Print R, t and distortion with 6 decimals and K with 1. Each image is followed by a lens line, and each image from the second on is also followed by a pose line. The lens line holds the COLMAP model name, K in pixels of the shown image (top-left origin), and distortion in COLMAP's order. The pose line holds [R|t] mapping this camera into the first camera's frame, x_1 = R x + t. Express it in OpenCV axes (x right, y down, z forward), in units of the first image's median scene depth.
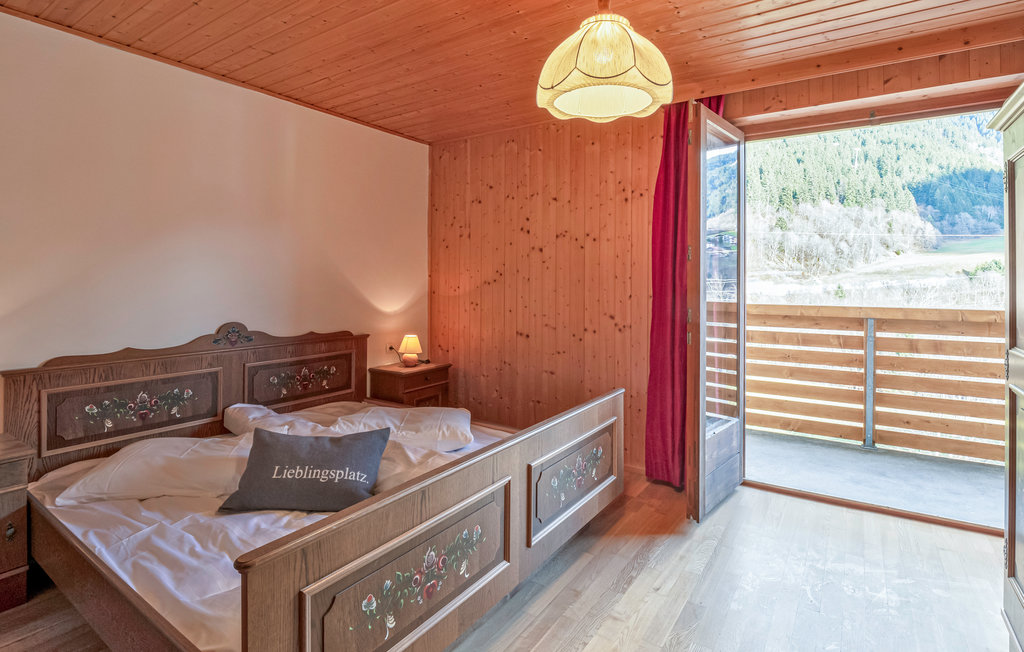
lens RADIAL K [[517.8, 0, 500.1], [0, 517.8, 326.3], [0, 0, 1]] dist [-0.000405, -0.019691]
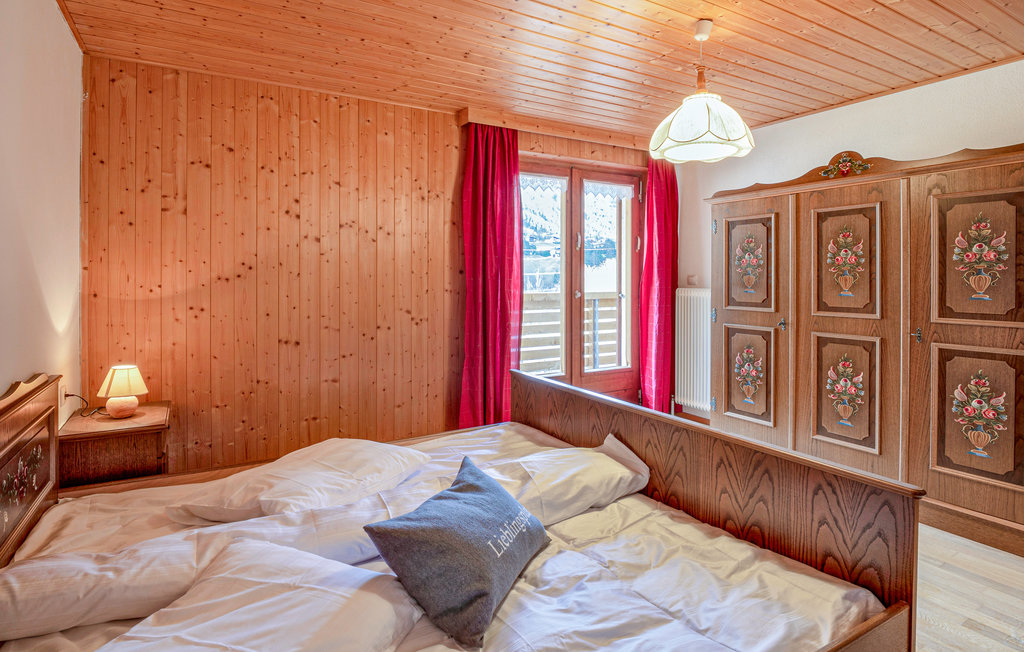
lens RADIAL K [[517.8, 0, 500.1], [0, 517.8, 326.3], [0, 0, 1]] dist [-0.000405, -0.019691]
pose [[0.430511, -0.089098, 0.898177, -0.568109], [0.079235, 0.995005, 0.060725, -0.033763], [-0.899101, 0.045025, 0.435420, 0.365140]]
